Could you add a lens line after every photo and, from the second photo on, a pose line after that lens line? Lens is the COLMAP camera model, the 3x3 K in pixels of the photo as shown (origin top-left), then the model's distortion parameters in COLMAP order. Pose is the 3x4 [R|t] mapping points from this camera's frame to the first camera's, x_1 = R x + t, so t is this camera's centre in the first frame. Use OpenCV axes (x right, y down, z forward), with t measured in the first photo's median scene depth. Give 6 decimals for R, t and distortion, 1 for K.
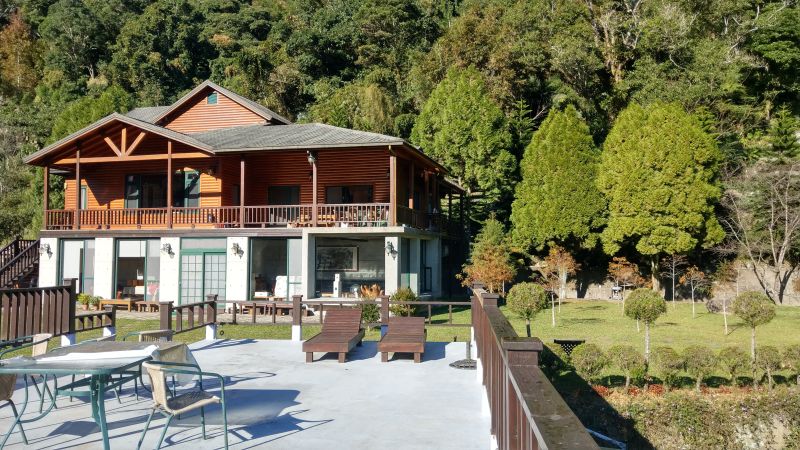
lens RADIAL K [[621.6, 0, 400.0], [0, 621.6, 225.0], [0, 0, 1]] dist [0.079374, -0.193778]
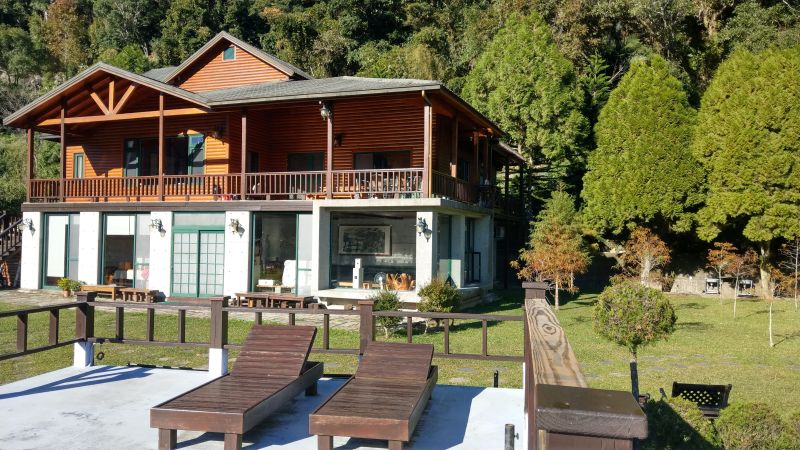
lens RADIAL K [[621.6, 0, 400.0], [0, 621.6, 225.0], [0, 0, 1]] dist [0.079374, -0.193778]
pose [[0.995137, 0.009036, -0.098082, 0.023871], [-0.006590, 0.999660, 0.025238, 0.012604], [0.098276, -0.024469, 0.994858, 0.180549]]
